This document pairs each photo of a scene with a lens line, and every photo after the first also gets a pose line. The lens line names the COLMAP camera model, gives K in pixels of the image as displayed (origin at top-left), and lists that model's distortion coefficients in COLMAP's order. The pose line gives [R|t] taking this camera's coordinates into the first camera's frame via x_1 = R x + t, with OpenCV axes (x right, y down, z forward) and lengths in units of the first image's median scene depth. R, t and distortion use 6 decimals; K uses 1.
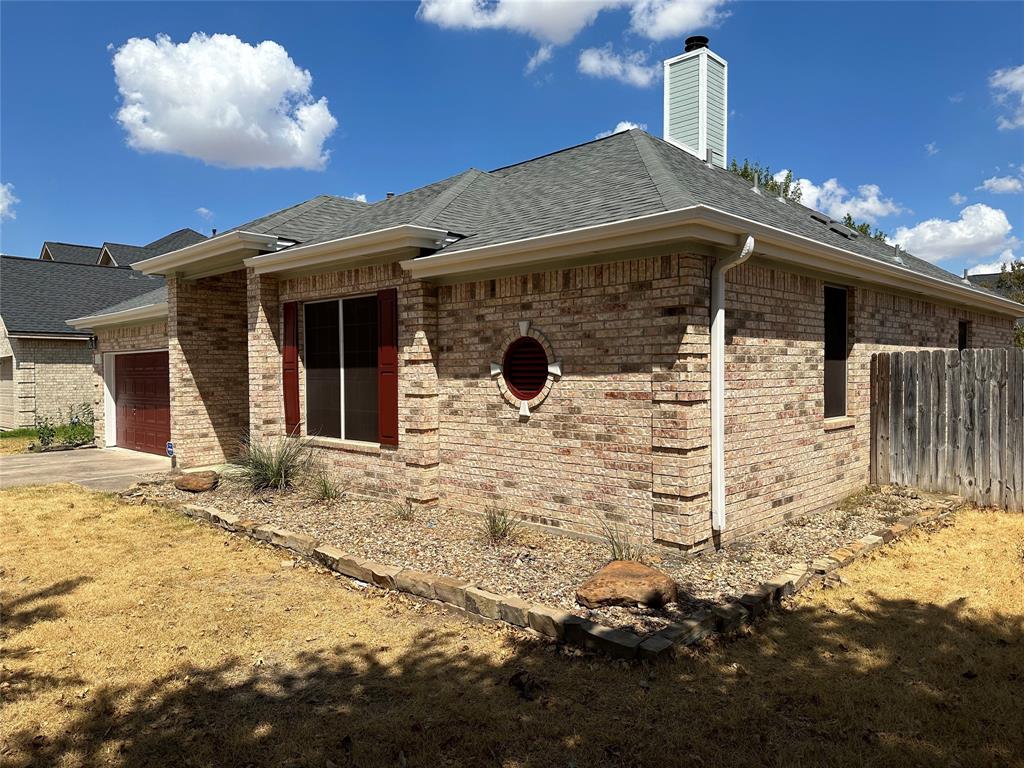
lens RADIAL K [[704.1, 0, 512.0], [0, 704.1, 384.0], [0, 0, 1]] dist [0.135987, -0.204612]
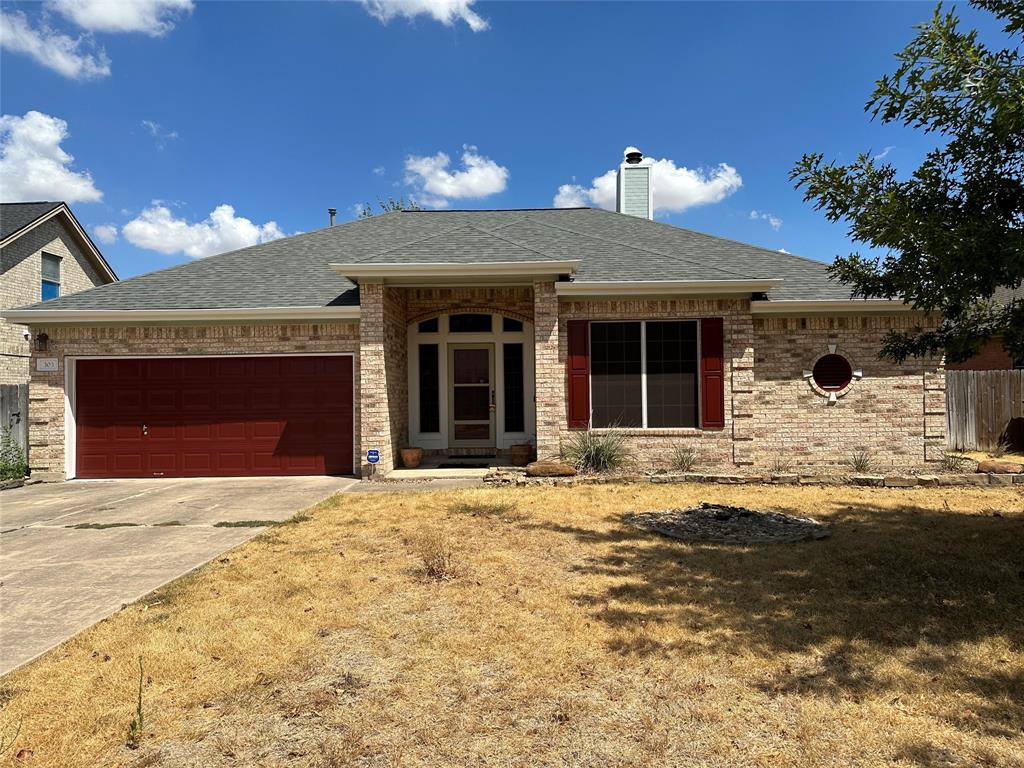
lens RADIAL K [[704.1, 0, 512.0], [0, 704.1, 384.0], [0, 0, 1]] dist [0.135987, -0.204612]
pose [[0.732298, 0.003245, 0.680976, -1.622648], [0.018221, 0.999537, -0.024357, 0.029952], [-0.680740, 0.030245, 0.731900, 0.263679]]
